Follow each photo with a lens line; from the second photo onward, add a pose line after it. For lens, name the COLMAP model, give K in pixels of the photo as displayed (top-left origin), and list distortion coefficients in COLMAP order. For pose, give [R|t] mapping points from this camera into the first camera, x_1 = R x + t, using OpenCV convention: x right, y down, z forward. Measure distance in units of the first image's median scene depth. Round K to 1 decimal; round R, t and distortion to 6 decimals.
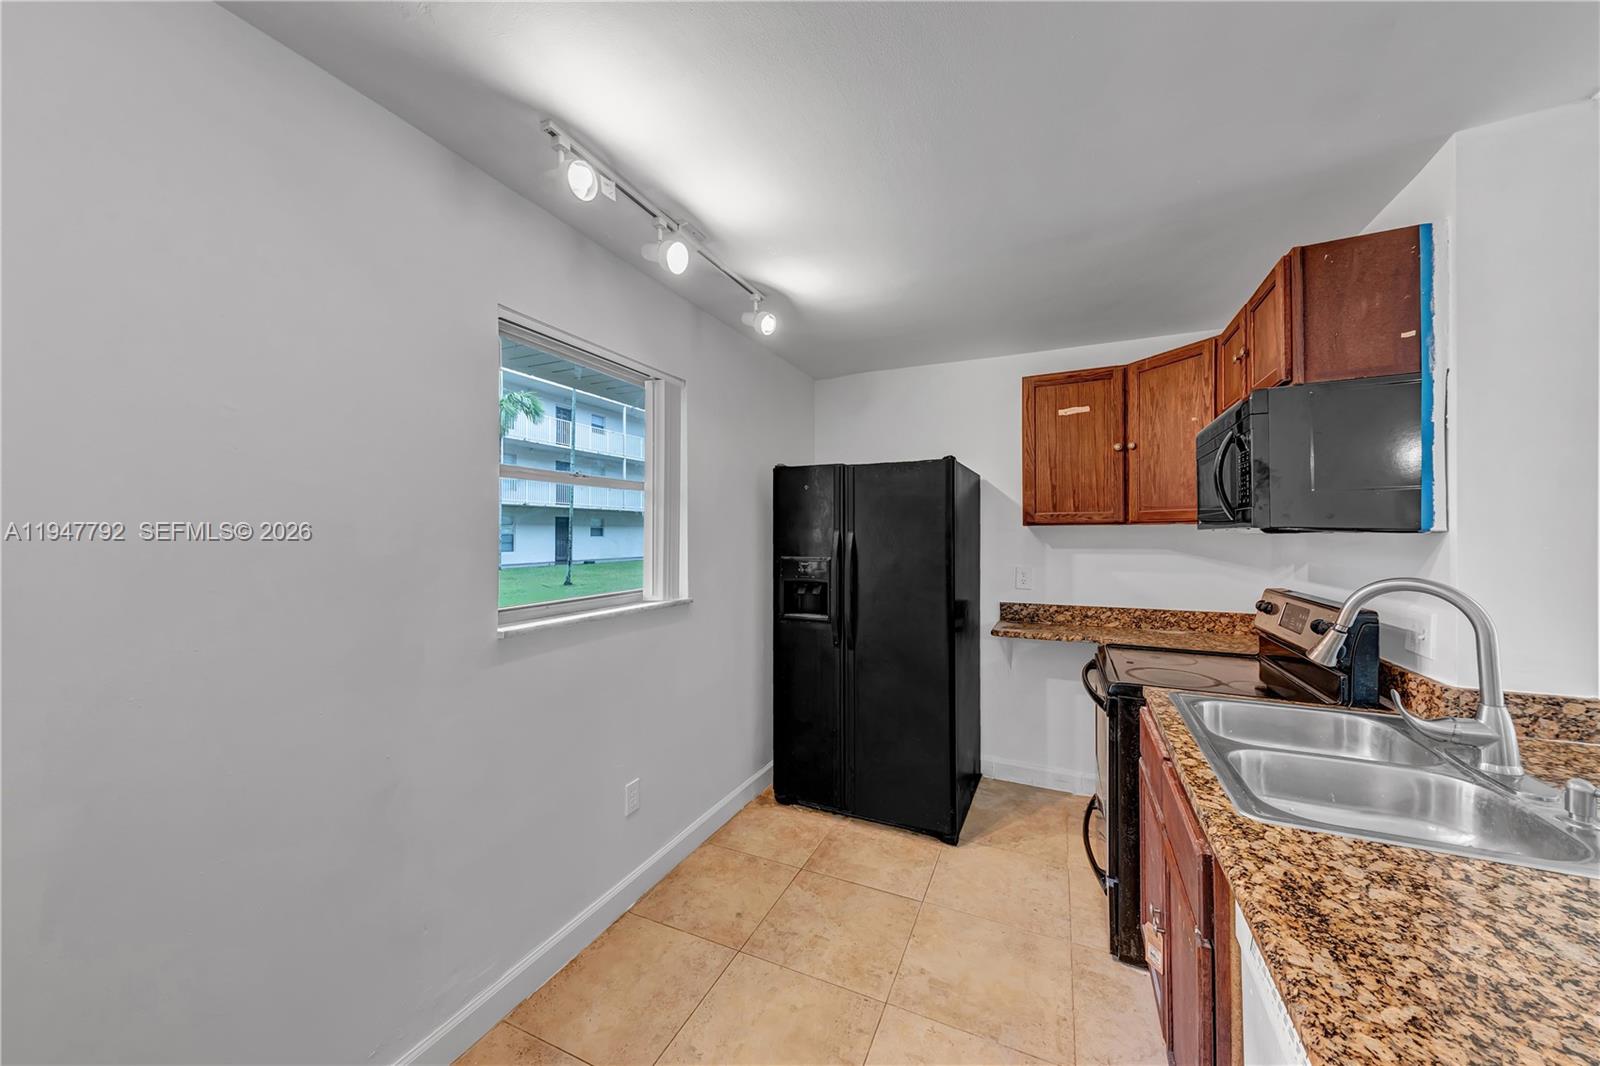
lens RADIAL K [[559.1, 0, 797.8], [0, 559.1, 527.8], [0, 0, 1]] dist [0.011634, -0.004320]
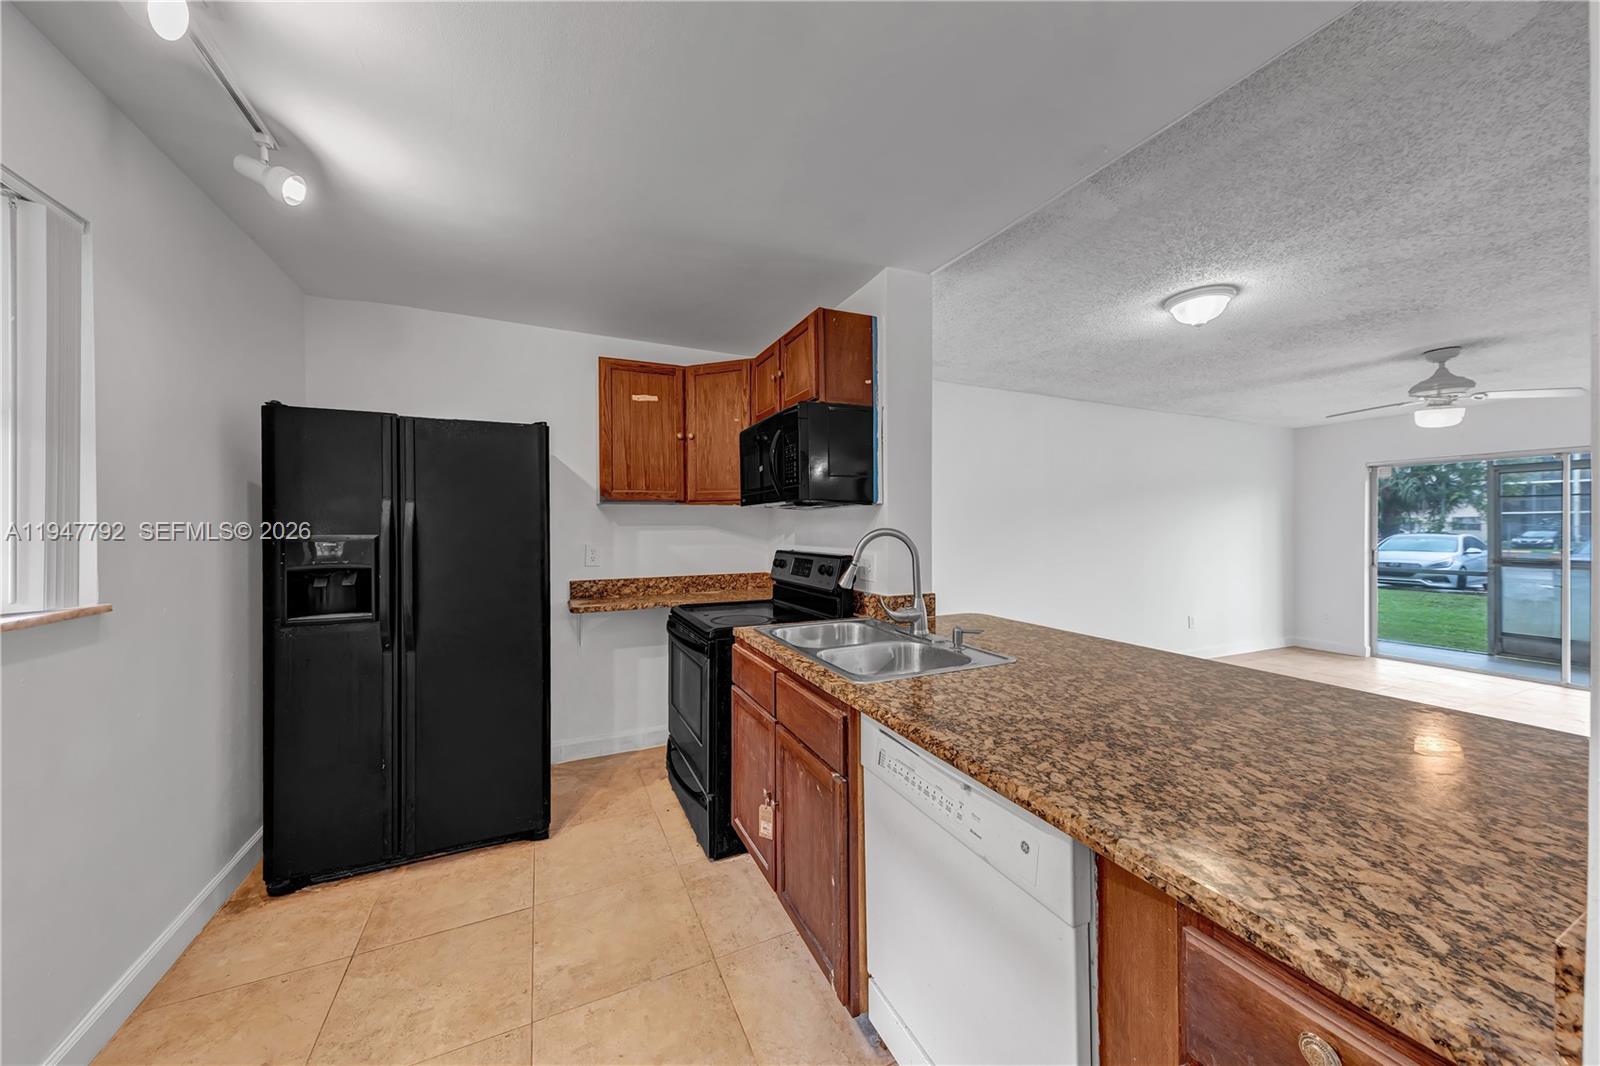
lens RADIAL K [[559.1, 0, 797.8], [0, 559.1, 527.8], [0, 0, 1]] dist [0.011634, -0.004320]
pose [[0.639444, -0.004802, 0.768822, -0.180145], [-0.001084, 0.999974, 0.007147, 0.041128], [-0.768837, -0.005404, 0.639422, 0.081900]]
